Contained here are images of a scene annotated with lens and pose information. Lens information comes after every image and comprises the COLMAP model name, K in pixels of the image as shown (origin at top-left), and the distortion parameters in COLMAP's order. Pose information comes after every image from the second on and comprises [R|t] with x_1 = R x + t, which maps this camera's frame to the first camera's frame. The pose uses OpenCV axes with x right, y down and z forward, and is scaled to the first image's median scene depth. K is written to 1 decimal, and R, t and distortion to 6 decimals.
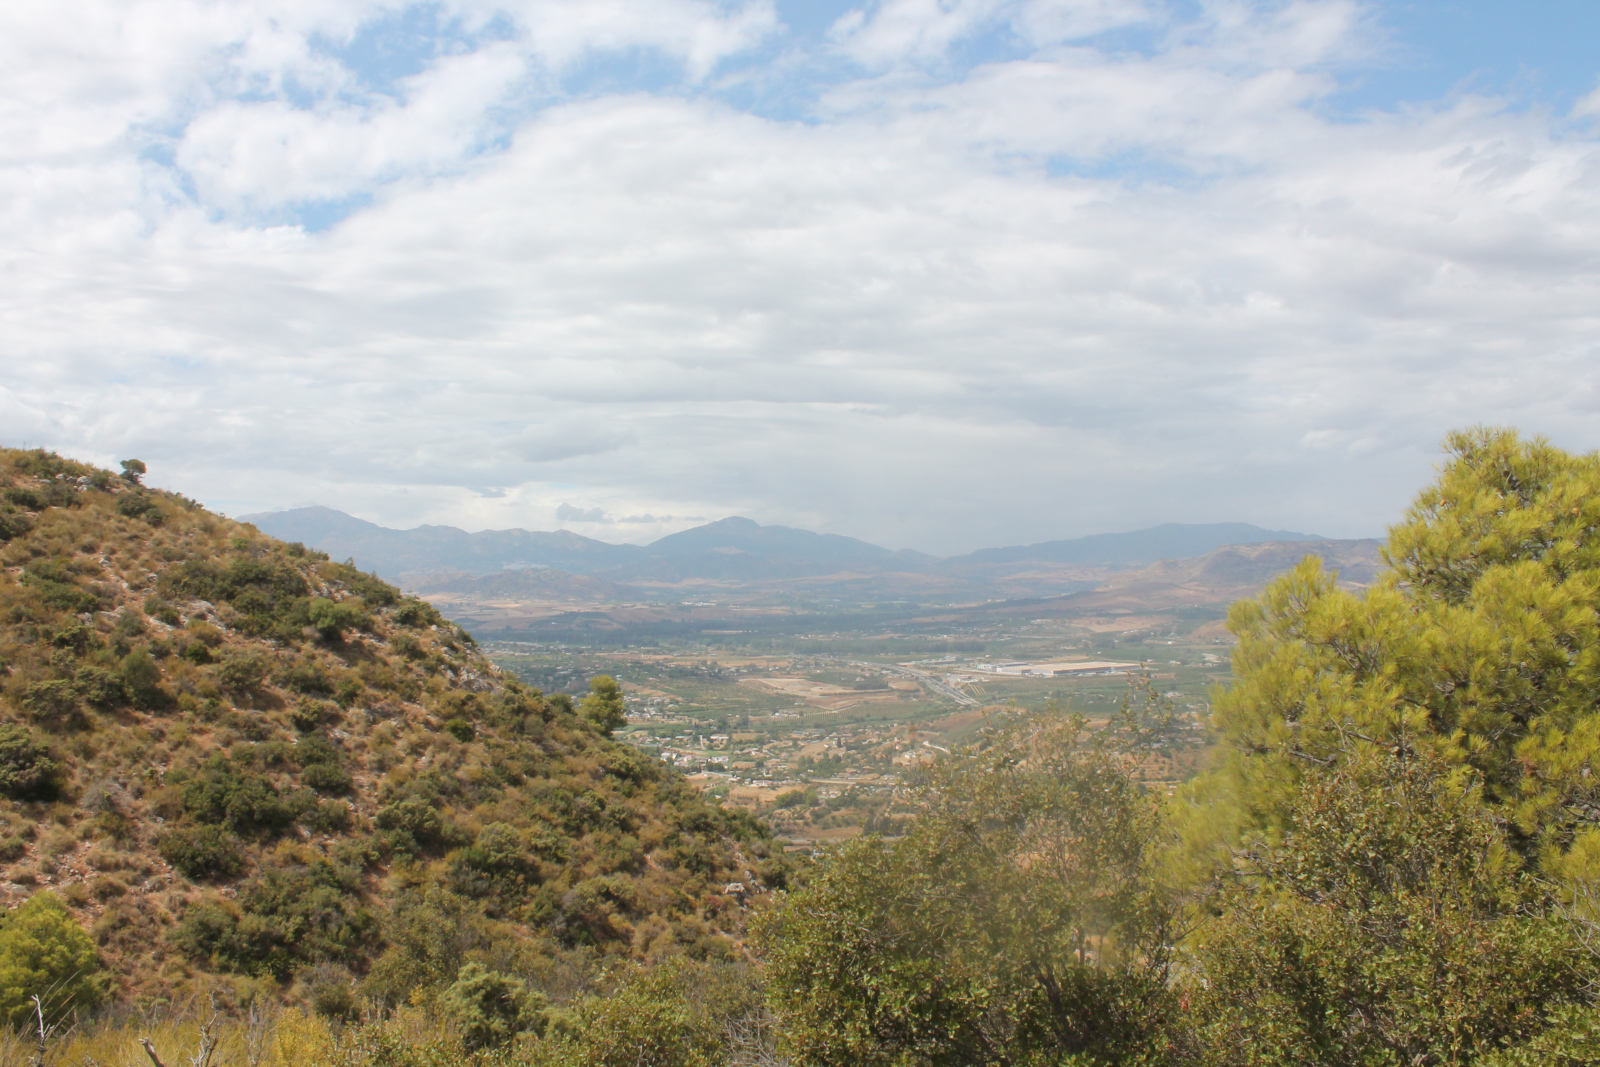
lens RADIAL K [[1326.5, 0, 832.7], [0, 1326.5, 536.3], [0, 0, 1]] dist [-0.161547, 0.153354]
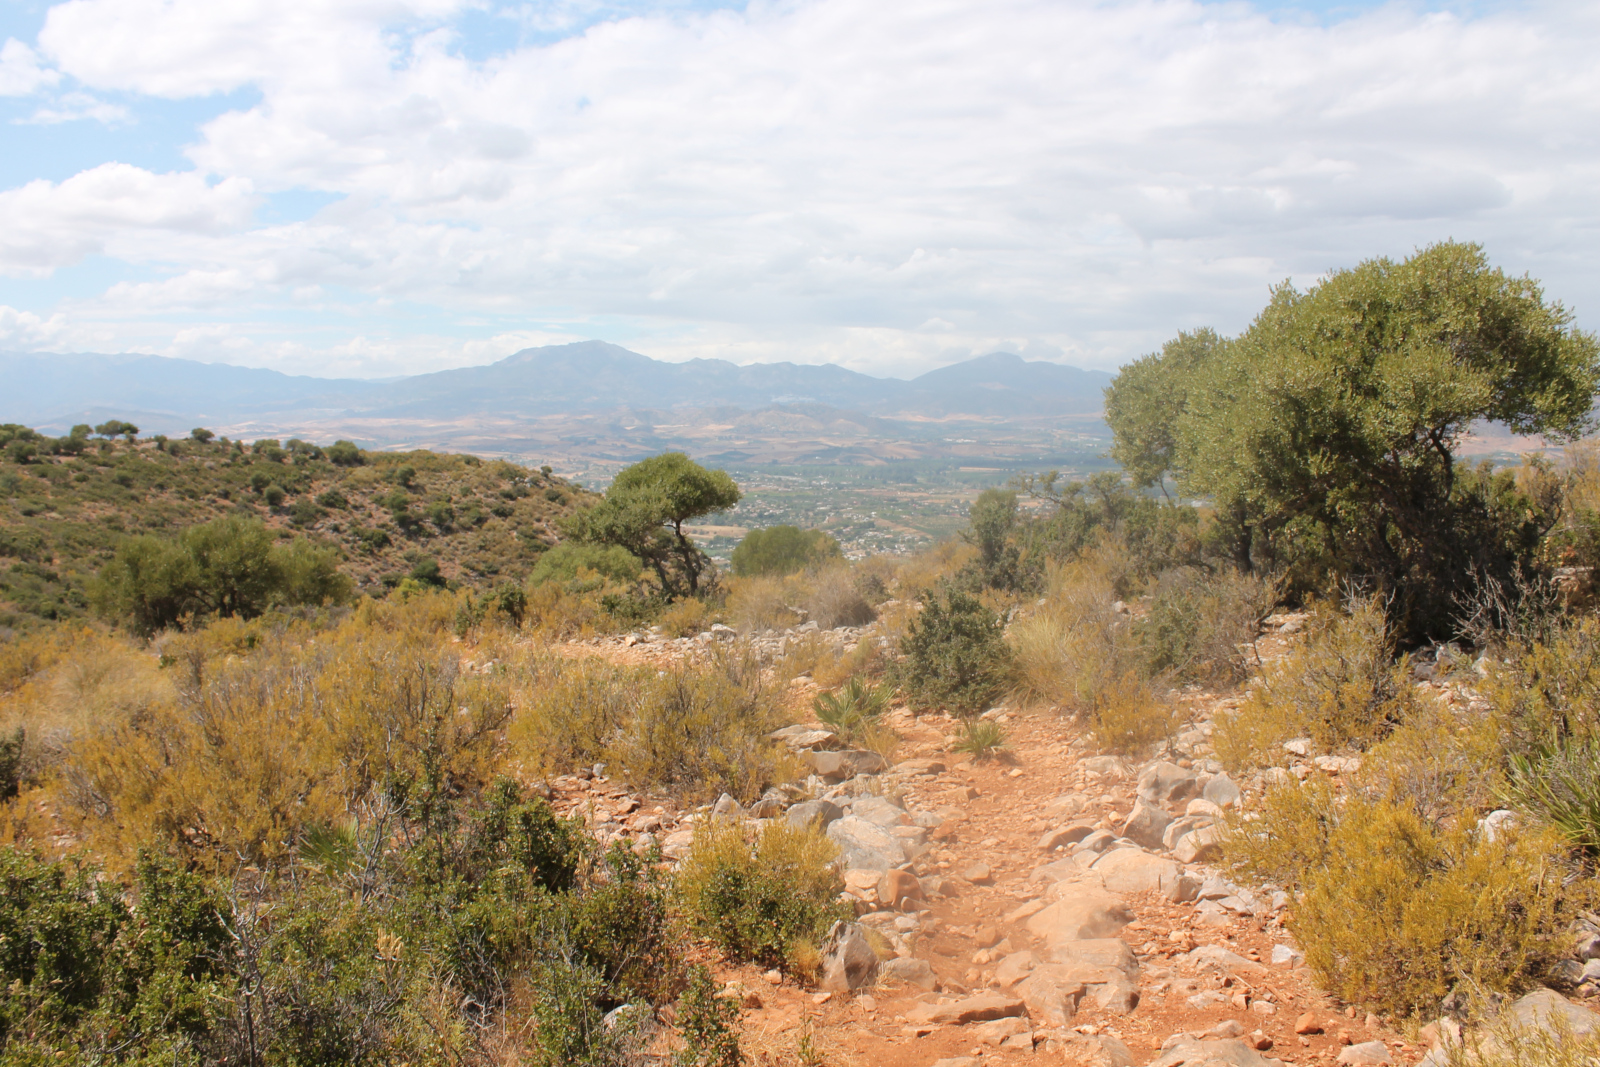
lens RADIAL K [[1326.5, 0, 832.7], [0, 1326.5, 536.3], [0, 0, 1]] dist [-0.161547, 0.153354]
pose [[0.980041, 0.030304, -0.196473, 0.343821], [-0.005285, 0.991936, 0.126633, -0.232626], [0.198726, -0.123067, 0.972298, -1.039234]]
